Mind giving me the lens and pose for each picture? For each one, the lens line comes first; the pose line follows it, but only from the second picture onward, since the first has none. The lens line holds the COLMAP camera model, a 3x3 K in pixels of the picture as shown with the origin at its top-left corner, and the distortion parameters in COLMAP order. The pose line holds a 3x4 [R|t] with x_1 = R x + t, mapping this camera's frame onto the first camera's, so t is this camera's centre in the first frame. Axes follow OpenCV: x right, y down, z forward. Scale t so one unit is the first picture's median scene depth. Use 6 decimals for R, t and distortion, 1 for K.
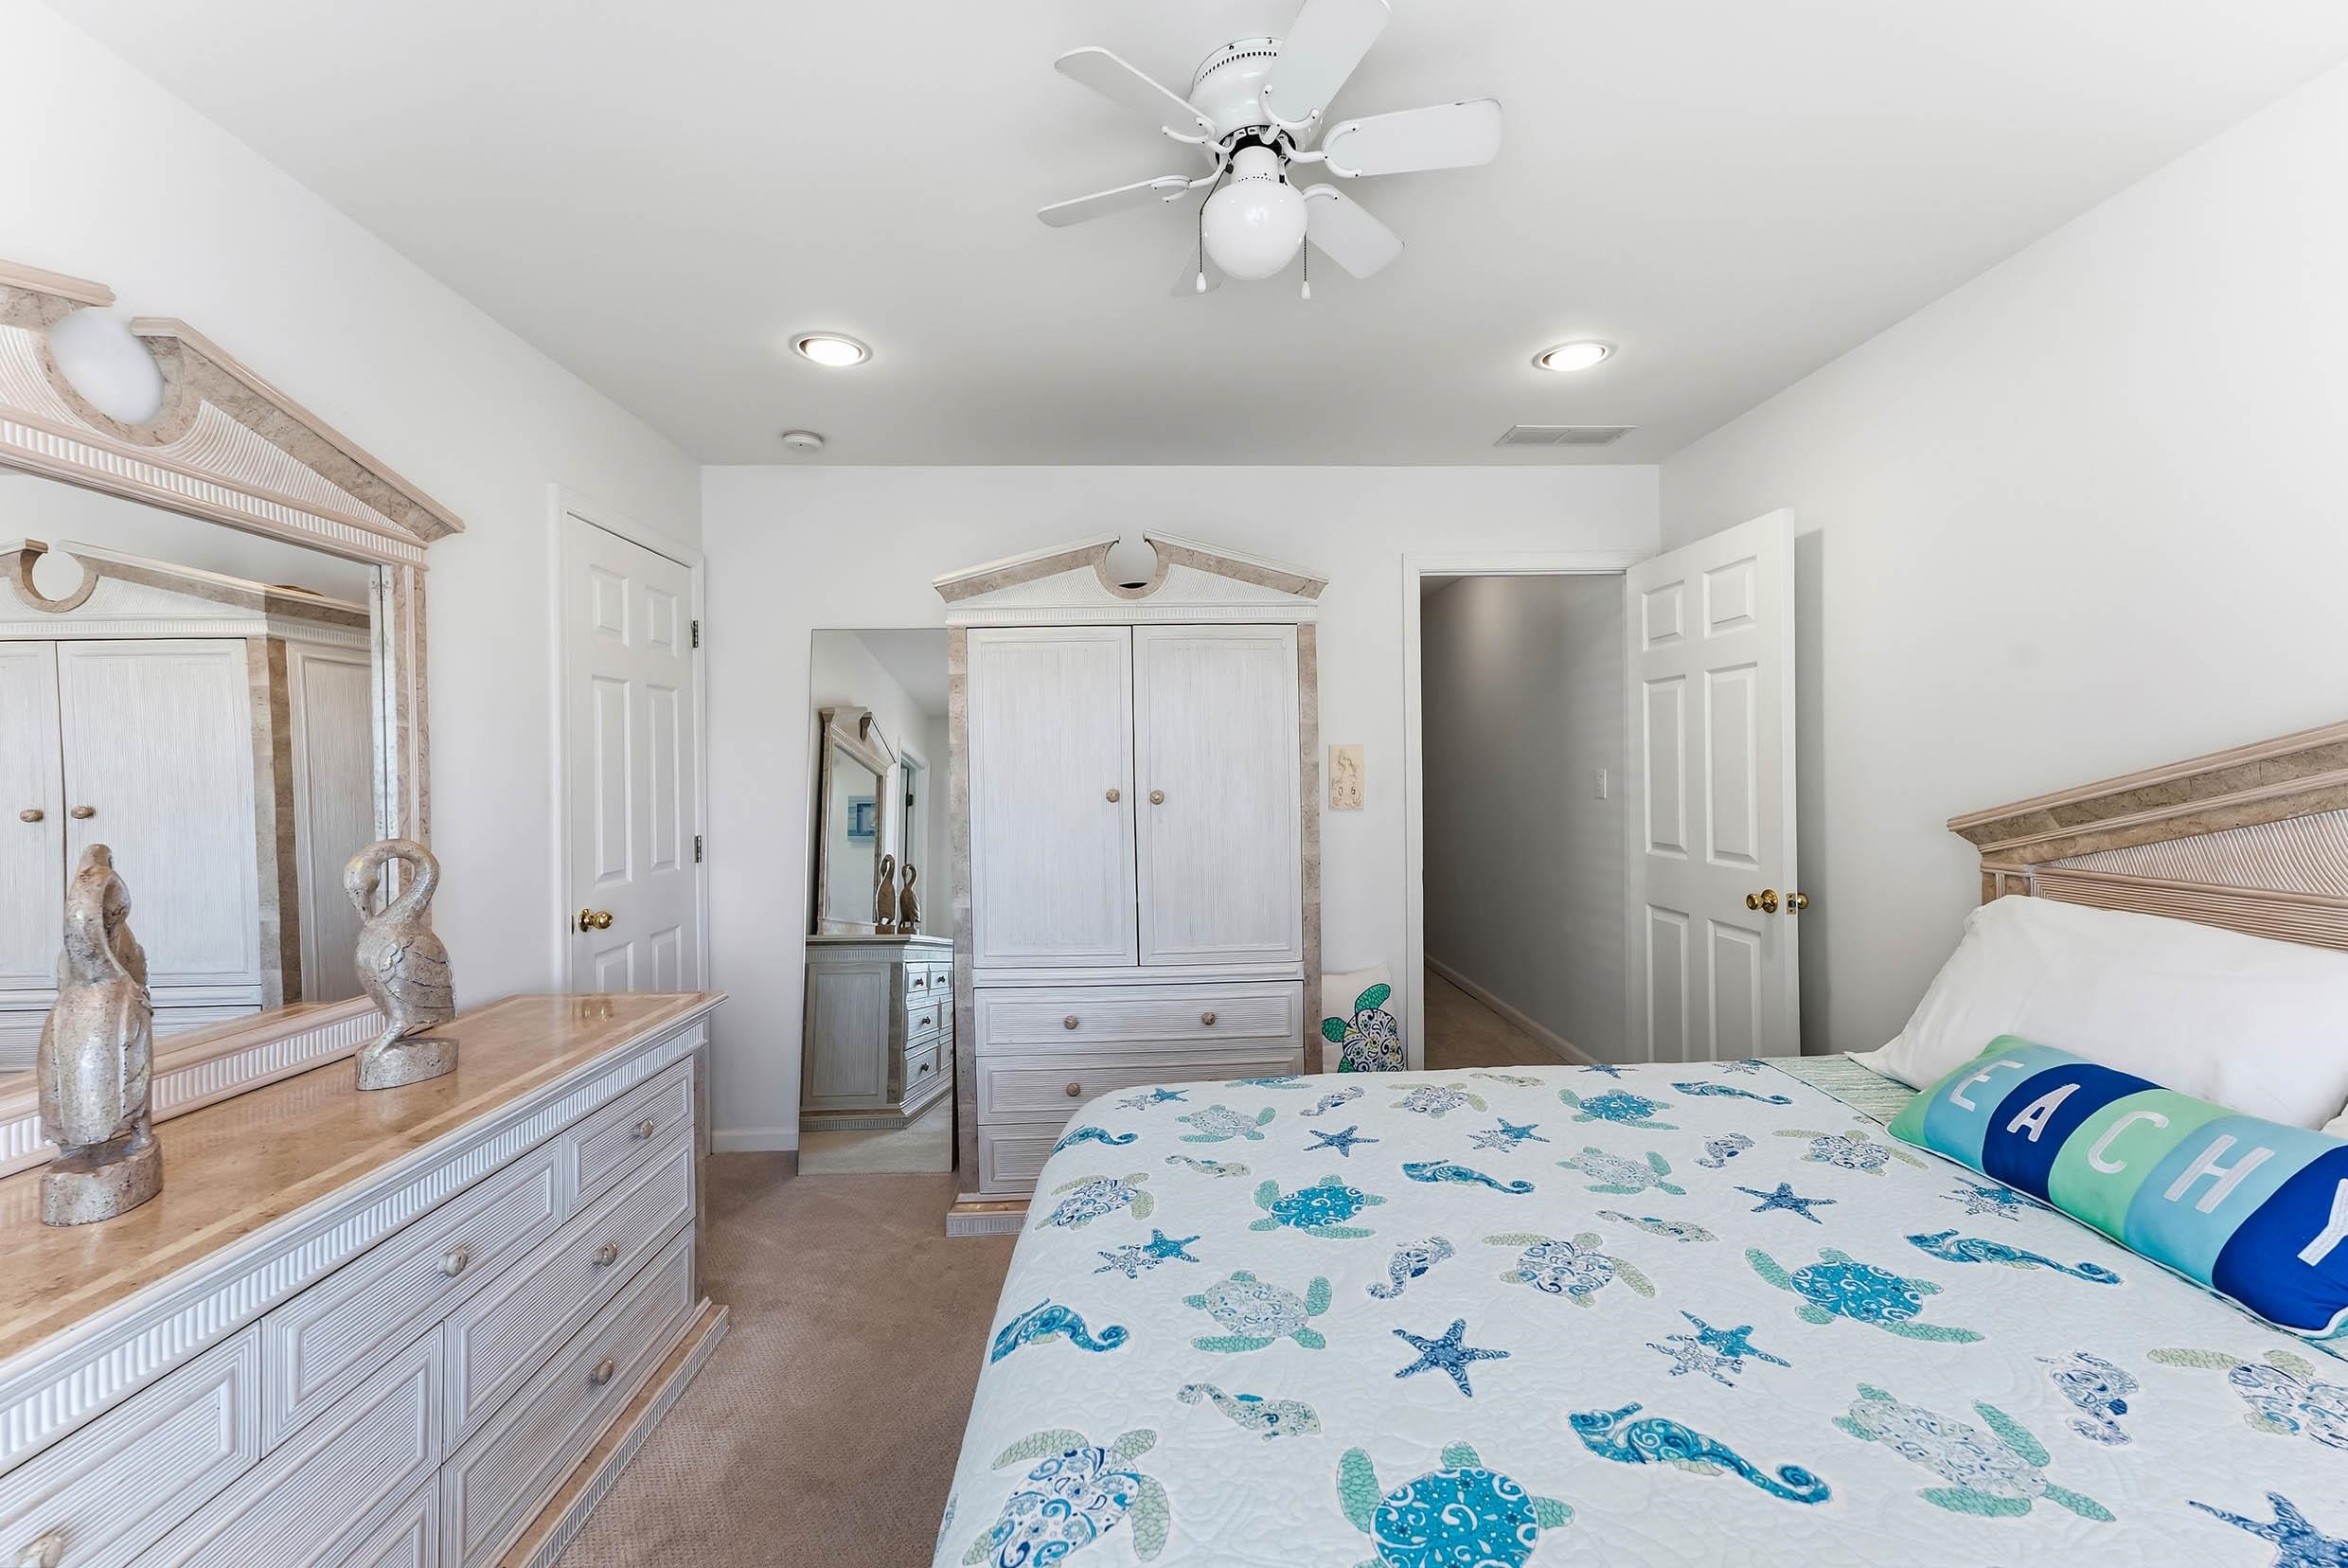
lens RADIAL K [[953.2, 0, 1188.1], [0, 953.2, 778.8], [0, 0, 1]] dist [-0.001285, 0.022192]
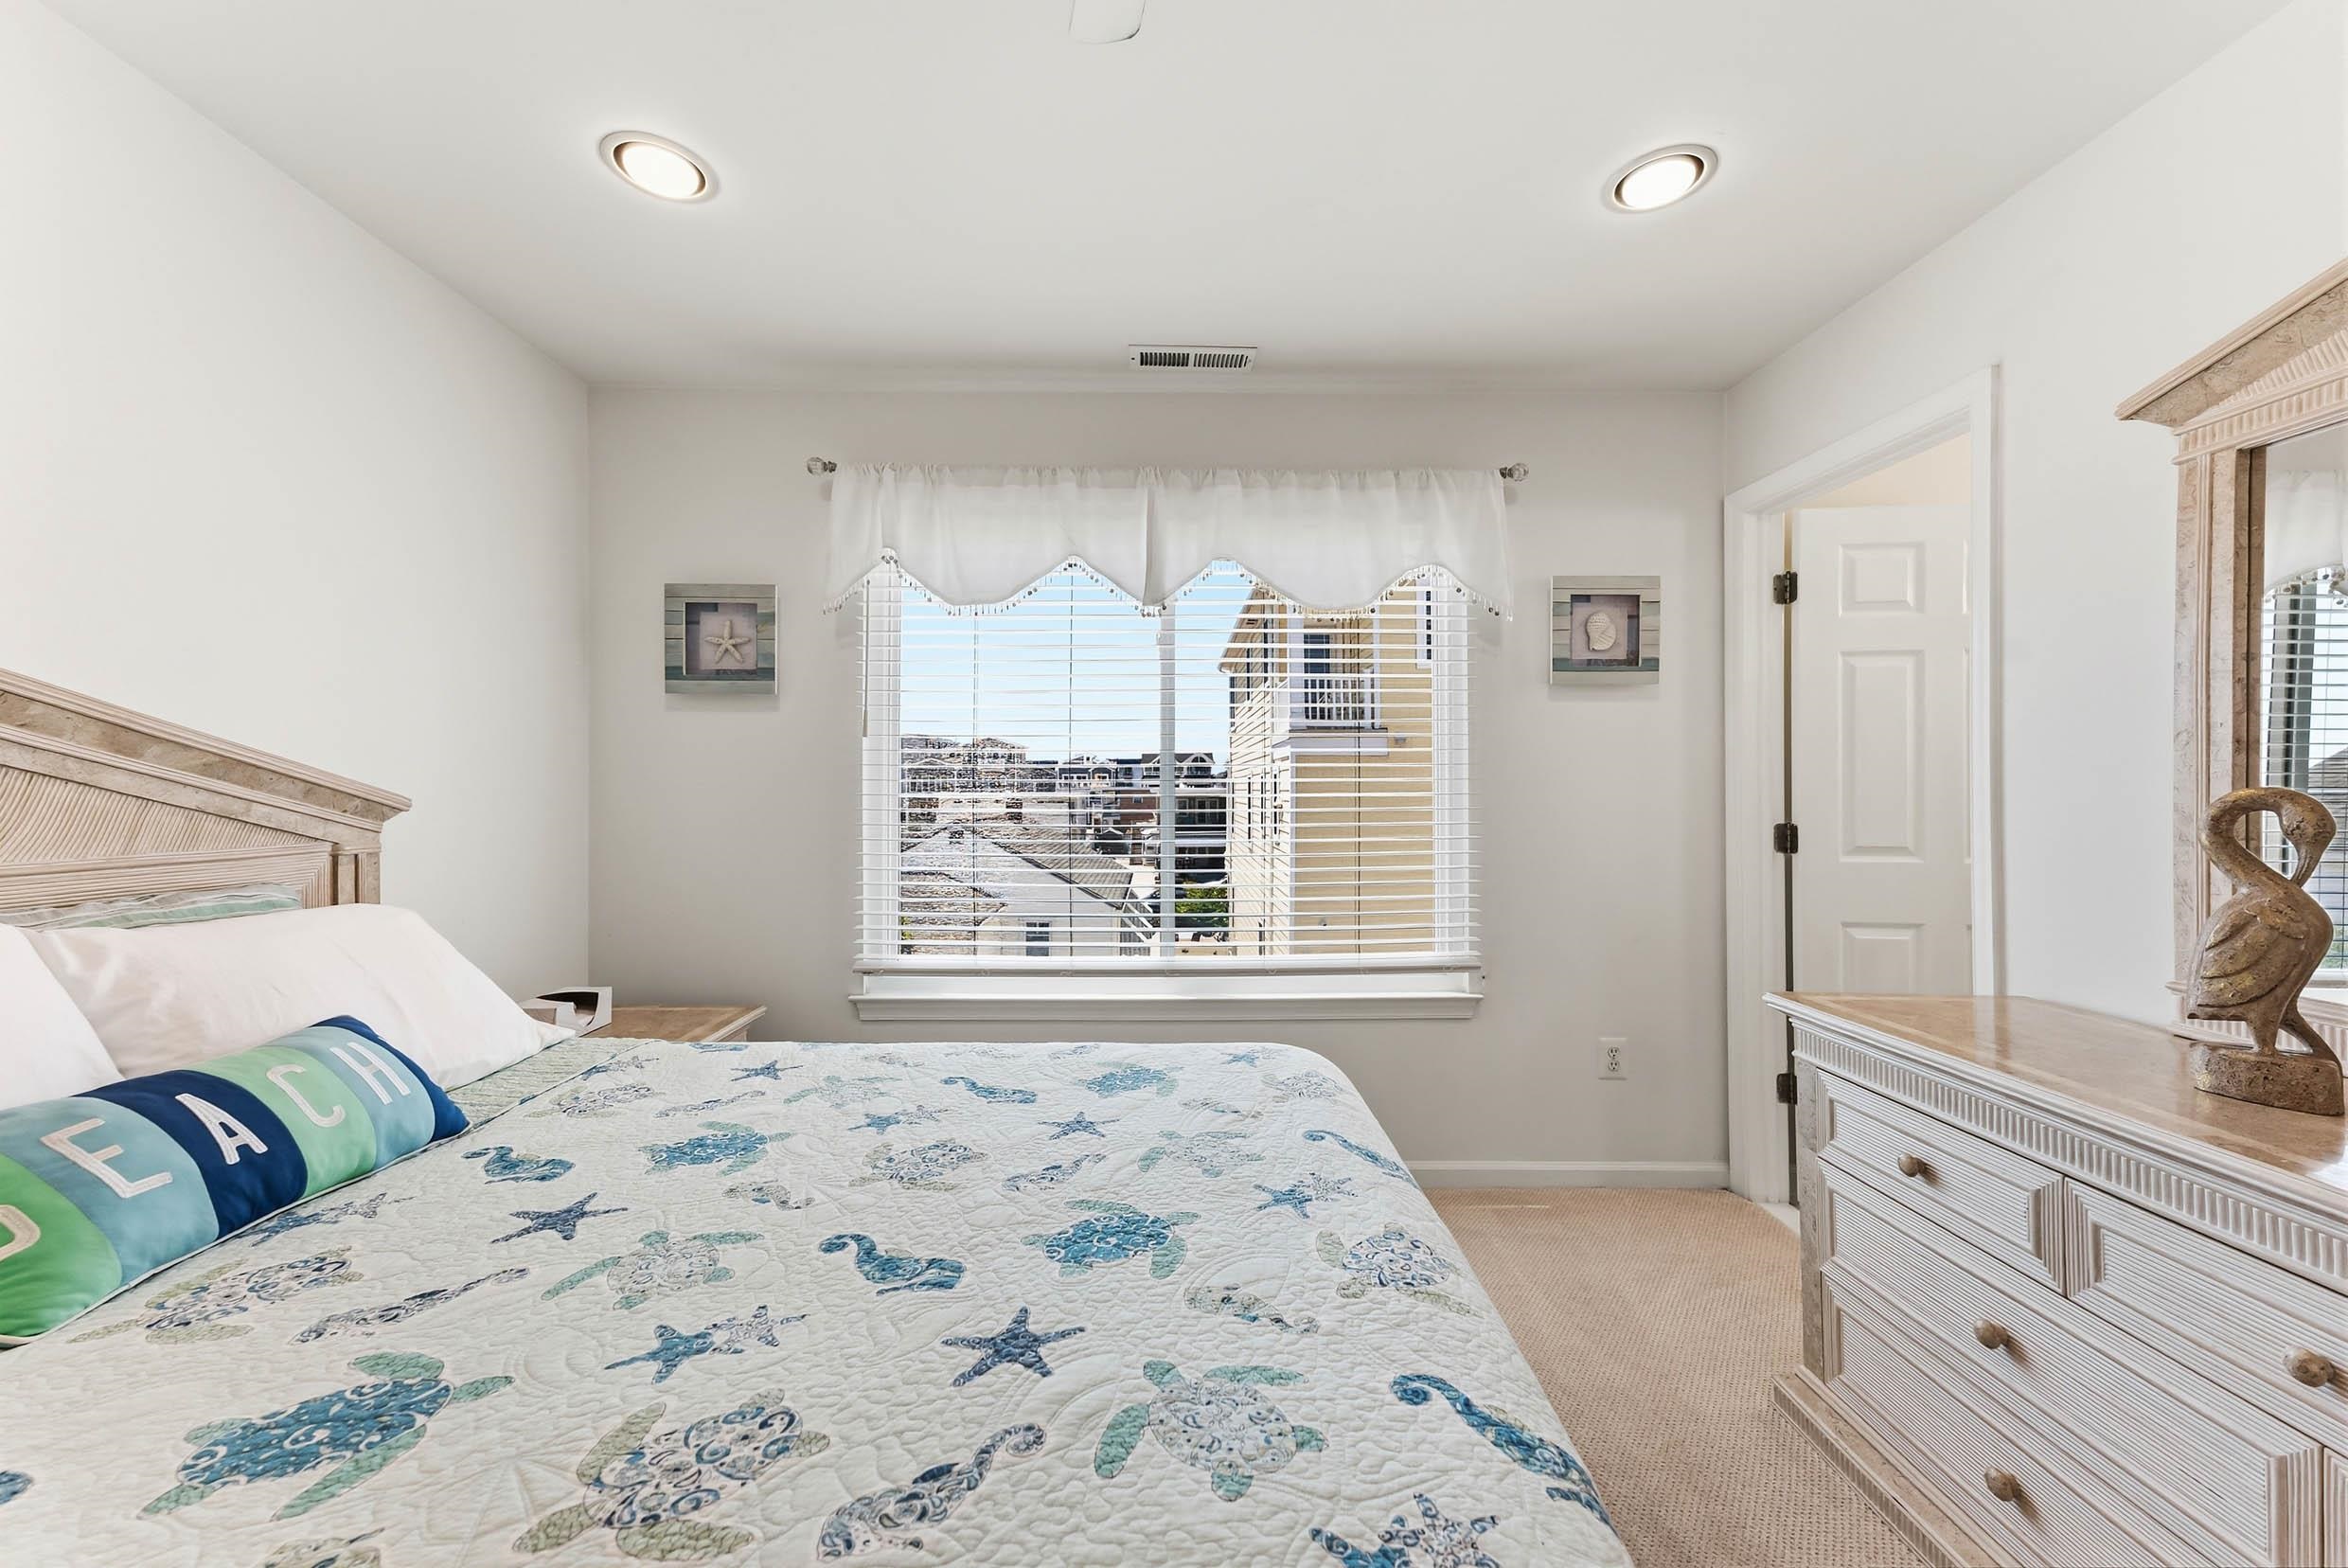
lens RADIAL K [[953.2, 0, 1188.1], [0, 953.2, 778.8], [0, 0, 1]] dist [-0.001285, 0.022192]
pose [[-0.999487, 0.010244, 0.030347, 0.041509], [0.010201, 0.999947, -0.001565, 0.059519], [-0.030361, -0.001255, -0.999538, 1.798017]]
